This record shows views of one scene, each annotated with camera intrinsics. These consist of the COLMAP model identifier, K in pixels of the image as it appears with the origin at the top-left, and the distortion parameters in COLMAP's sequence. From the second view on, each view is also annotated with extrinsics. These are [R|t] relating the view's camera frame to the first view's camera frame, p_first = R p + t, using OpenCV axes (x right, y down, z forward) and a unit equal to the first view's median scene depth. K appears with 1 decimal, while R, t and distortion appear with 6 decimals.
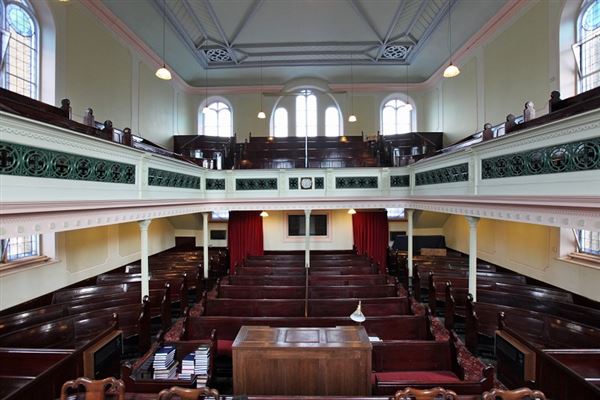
lens RADIAL K [[272.6, 0, 302.6], [0, 272.6, 198.4], [0, 0, 1]] dist [-0.051475, 0.017603]
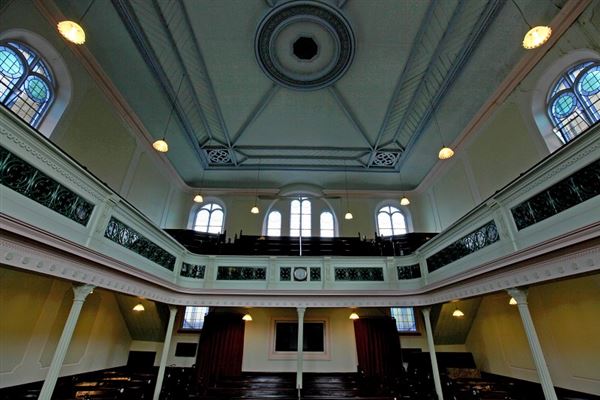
lens RADIAL K [[272.6, 0, 302.6], [0, 272.6, 198.4], [0, 0, 1]] dist [-0.051475, 0.017603]
pose [[0.999216, 0.032400, 0.022743, -0.005184], [-0.018690, 0.892595, -0.450472, 0.095834], [-0.034895, 0.449694, 0.892501, 0.111024]]
